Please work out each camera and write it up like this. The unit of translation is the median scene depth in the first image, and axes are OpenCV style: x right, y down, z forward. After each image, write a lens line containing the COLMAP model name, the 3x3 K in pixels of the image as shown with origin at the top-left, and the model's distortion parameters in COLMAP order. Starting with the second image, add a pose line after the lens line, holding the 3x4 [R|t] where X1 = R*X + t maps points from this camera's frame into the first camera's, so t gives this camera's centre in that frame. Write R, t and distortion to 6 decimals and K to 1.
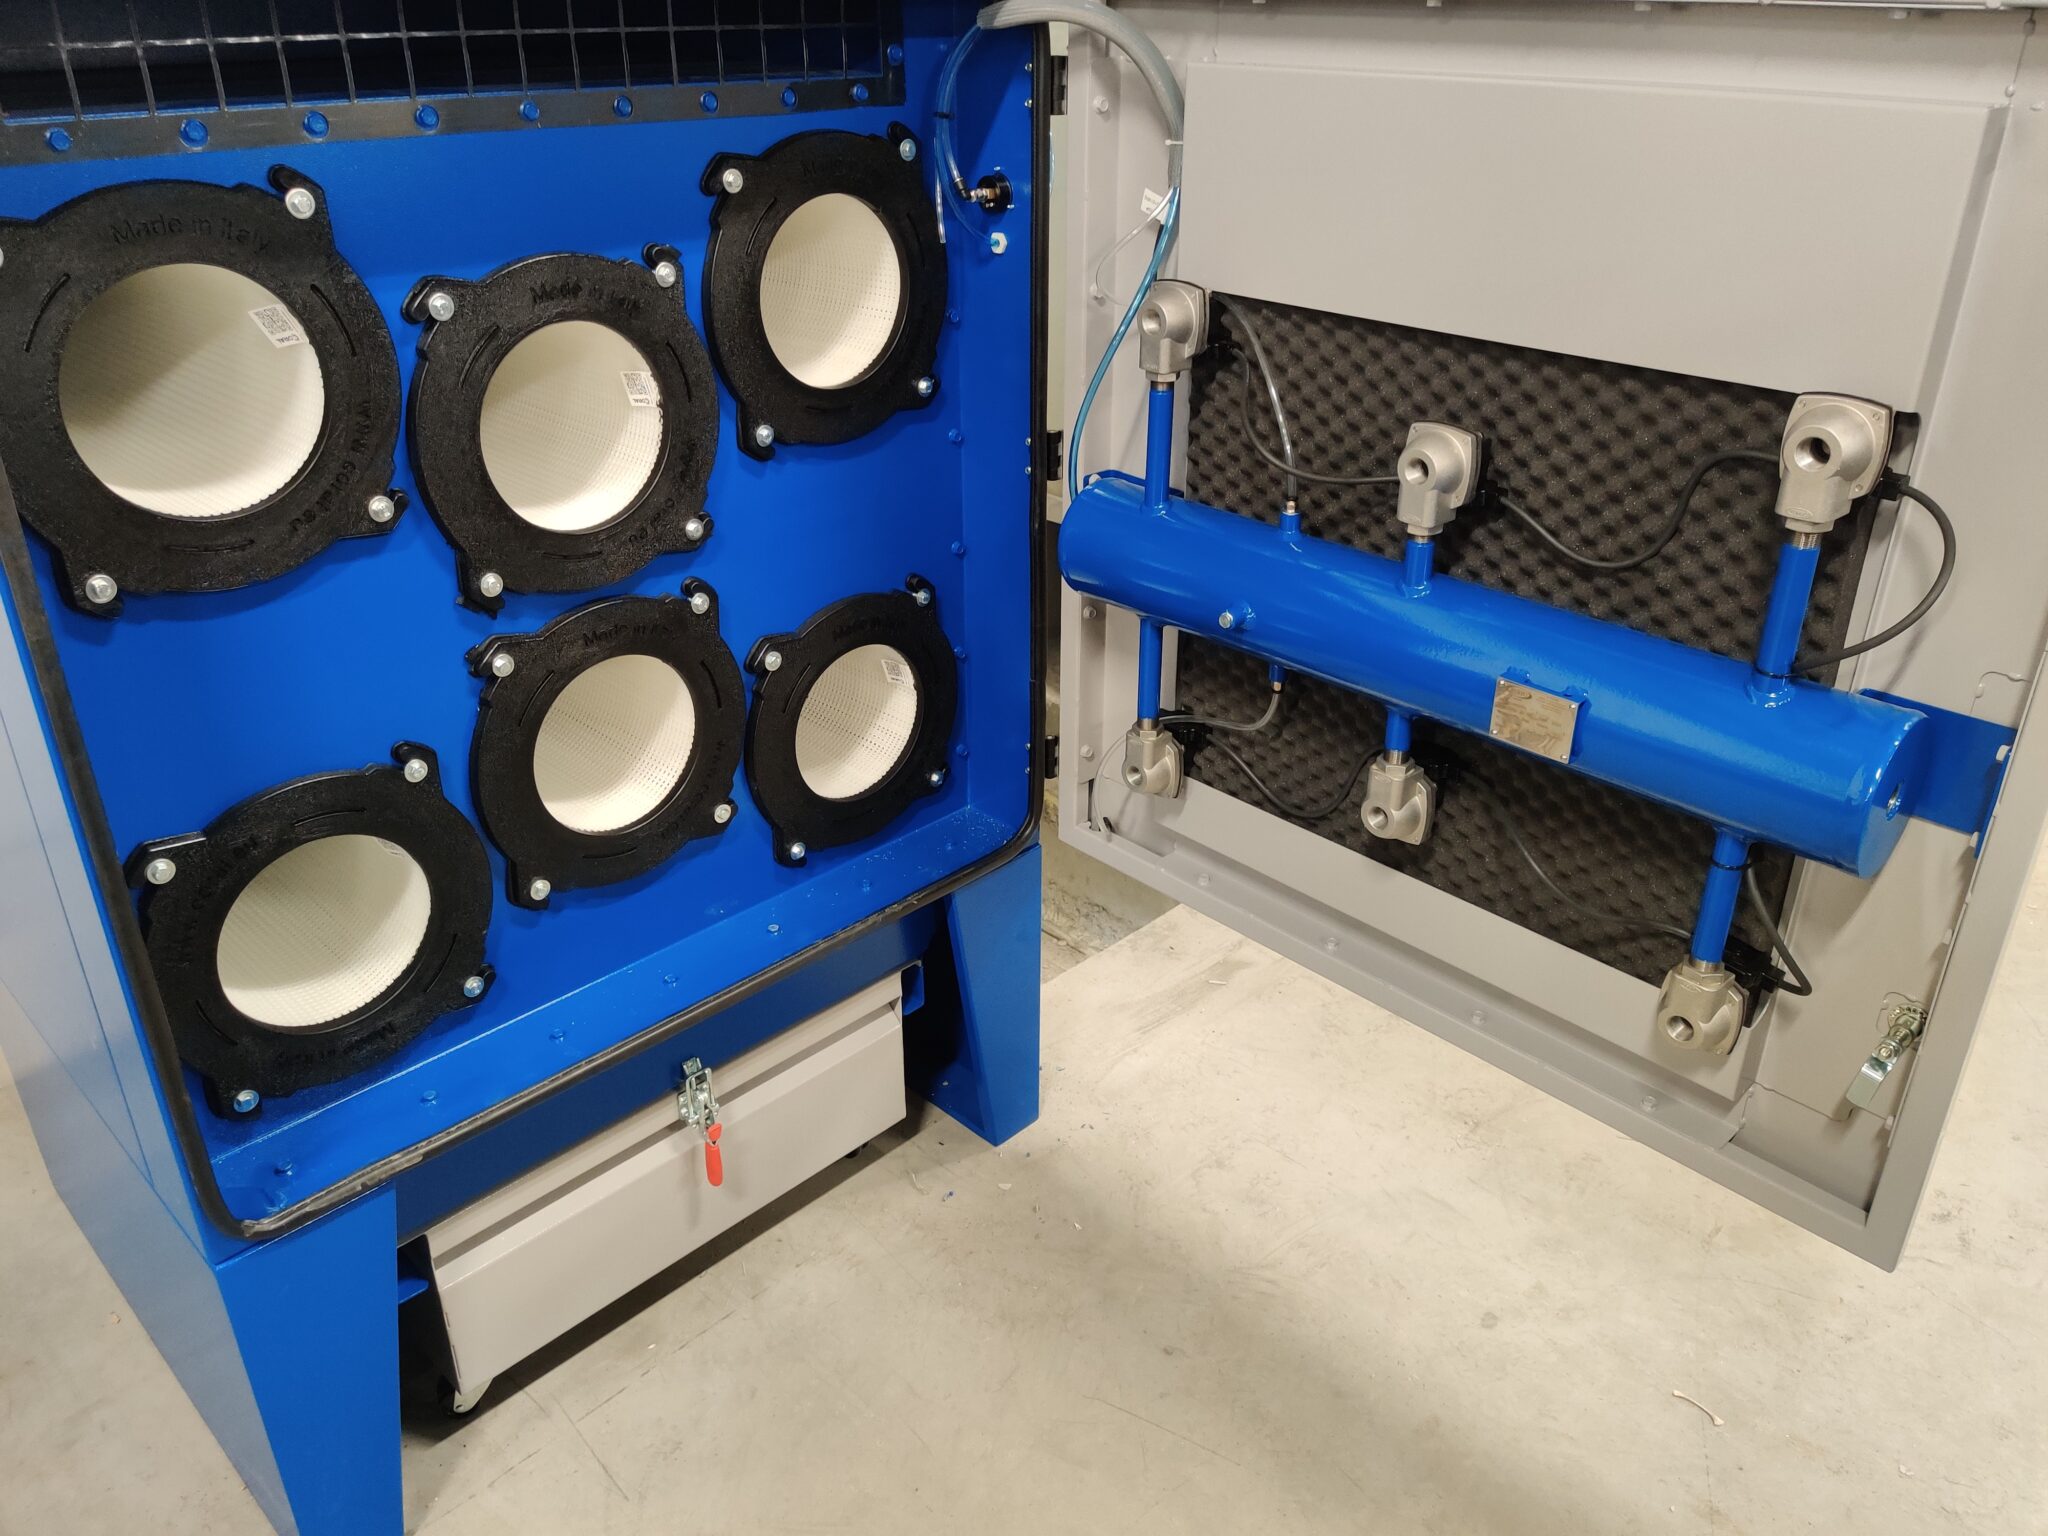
lens RADIAL K [[1580.3, 0, 1024.0], [0, 1580.3, 768.0], [0, 0, 1]] dist [0.072507, 0.001066]
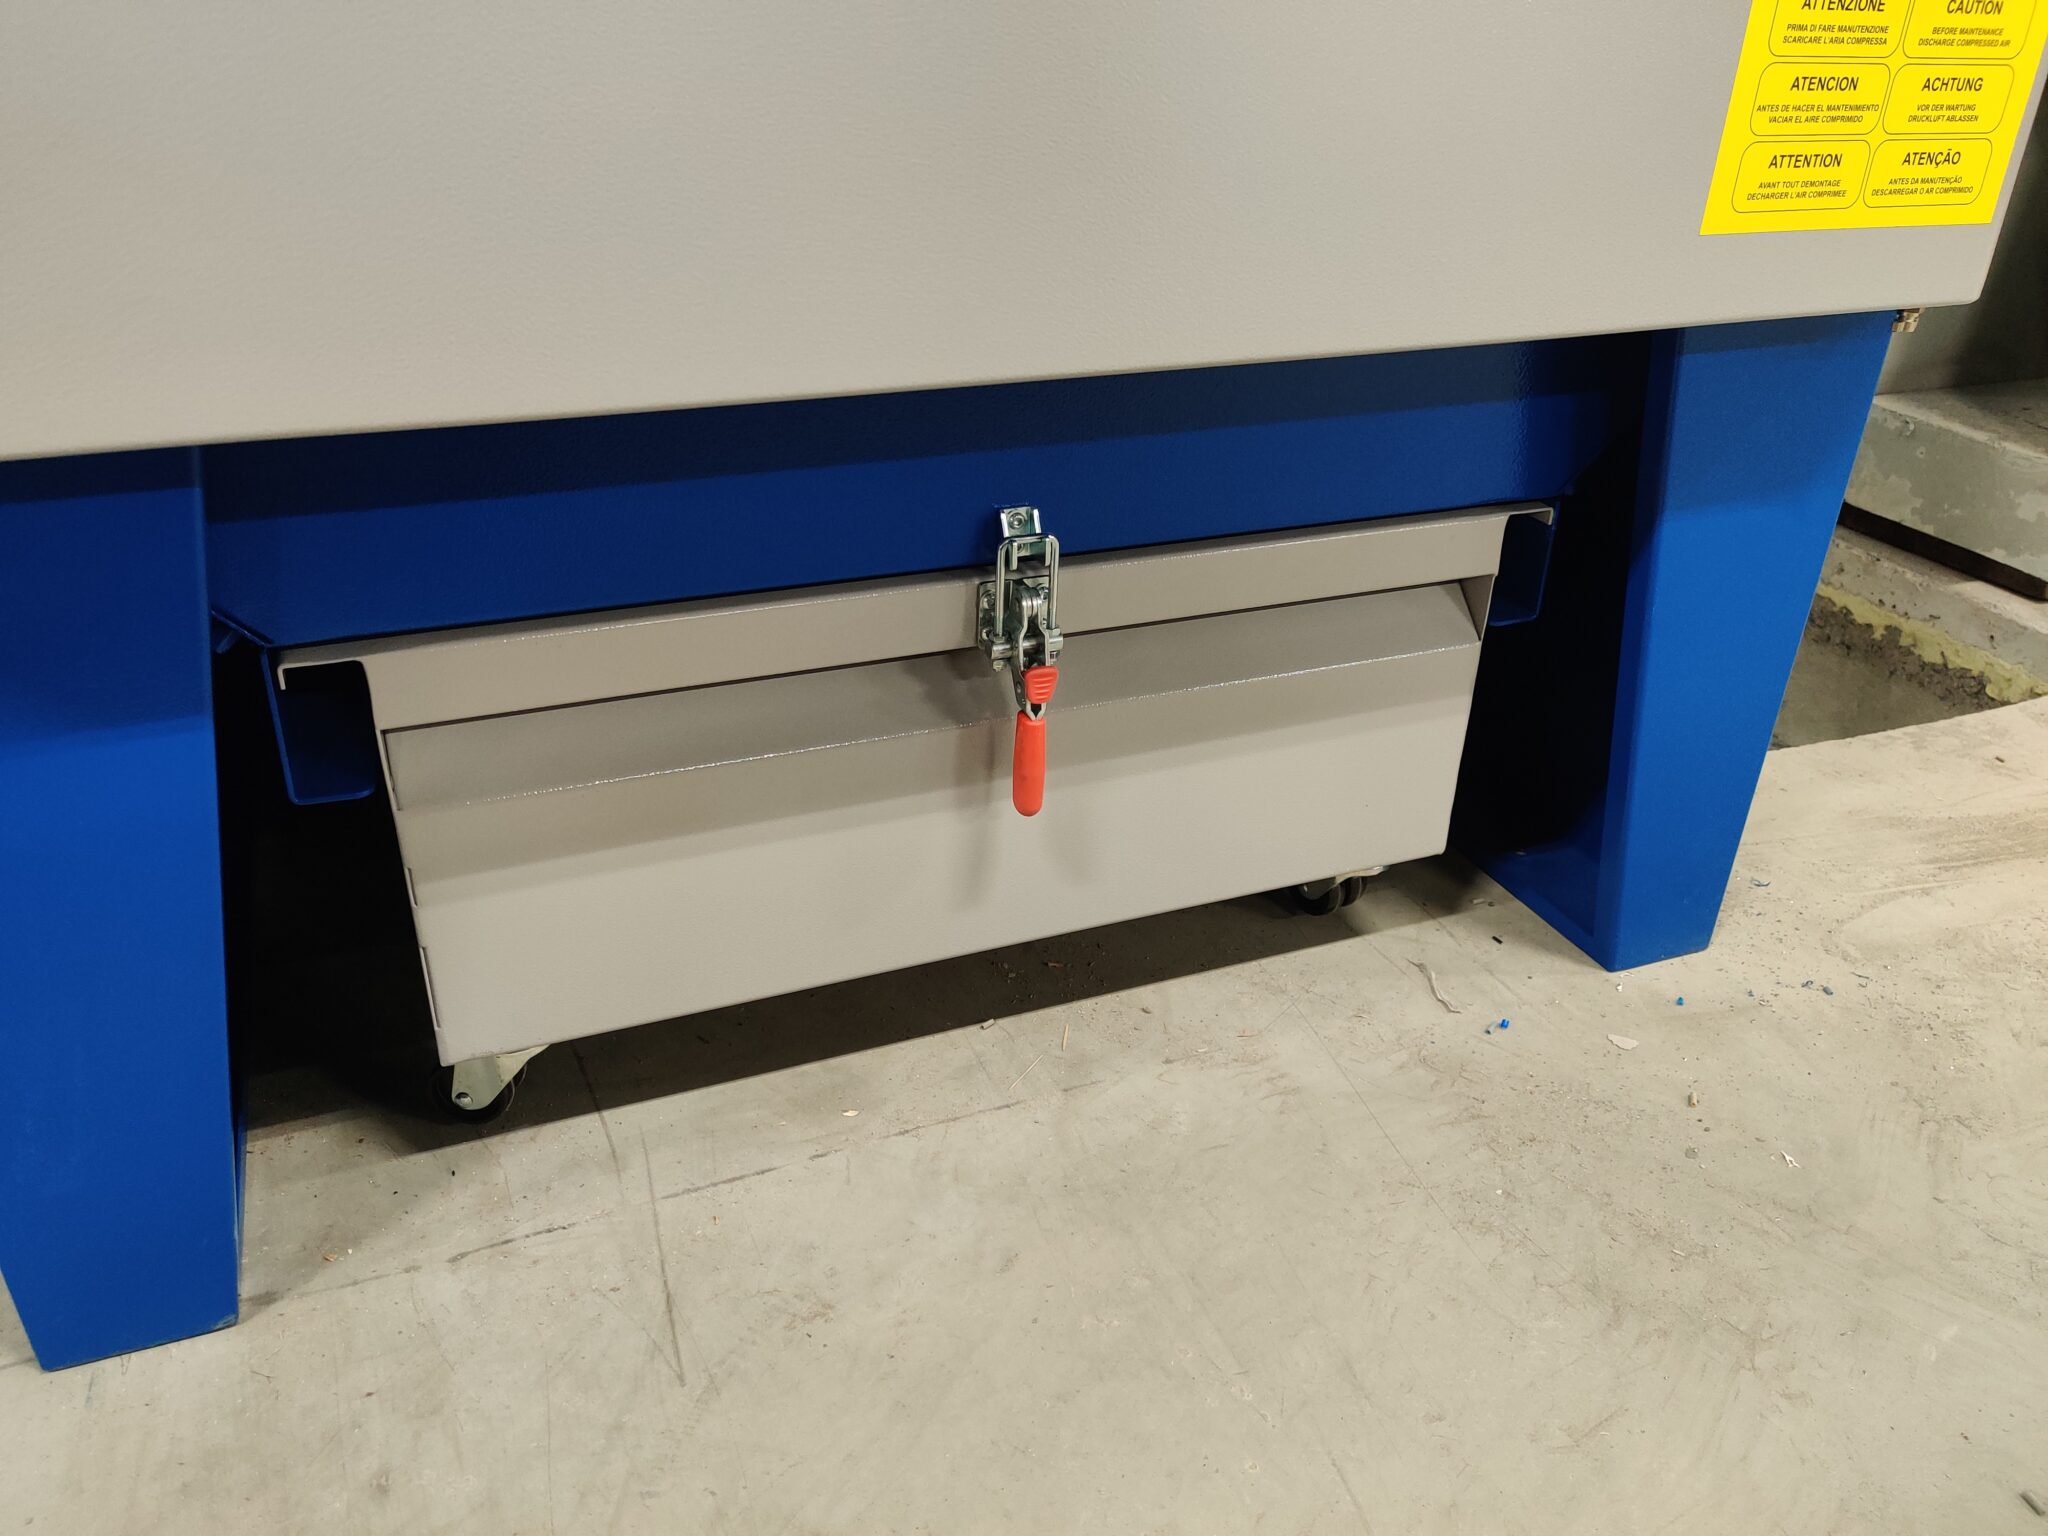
lens RADIAL K [[1558.8, 0, 1024.0], [0, 1558.8, 768.0], [0, 0, 1]] dist [0.072994, -0.085721]
pose [[0.922178, 0.203559, -0.328864, -0.041743], [-0.202866, 0.978514, 0.036816, 0.213545], [0.329292, 0.032764, 0.943659, 0.521868]]
